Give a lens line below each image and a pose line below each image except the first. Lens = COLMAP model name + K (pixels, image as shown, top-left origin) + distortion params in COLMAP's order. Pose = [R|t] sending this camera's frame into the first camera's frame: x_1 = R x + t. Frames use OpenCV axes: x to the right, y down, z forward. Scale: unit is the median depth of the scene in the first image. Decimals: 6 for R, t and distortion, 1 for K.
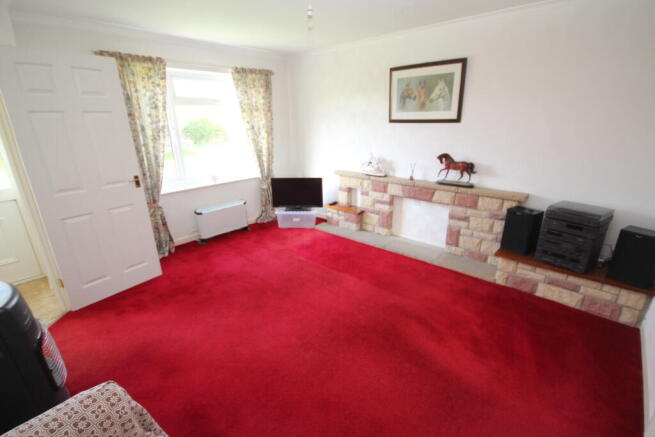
lens RADIAL K [[304.5, 0, 326.3], [0, 304.5, 218.1], [0, 0, 1]] dist [-0.000705, -0.000054]
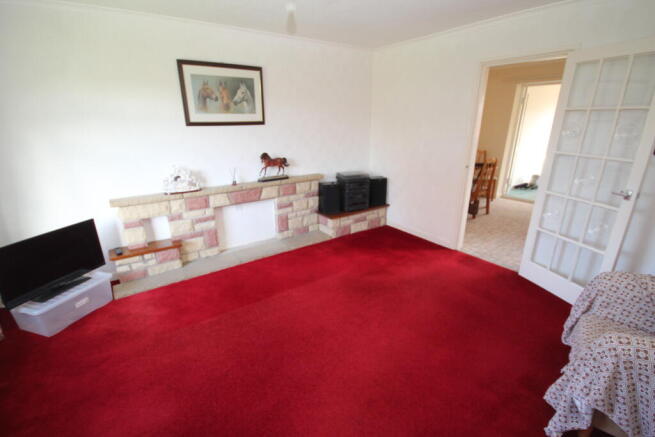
lens RADIAL K [[304.5, 0, 326.1], [0, 304.5, 220.1], [0, 0, 1]] dist [-0.000705, -0.000054]
pose [[0.220872, -0.294222, 0.929865, -0.612355], [0.310957, 0.924898, 0.218789, -0.152214], [-0.924403, 0.240824, 0.295775, 0.506137]]
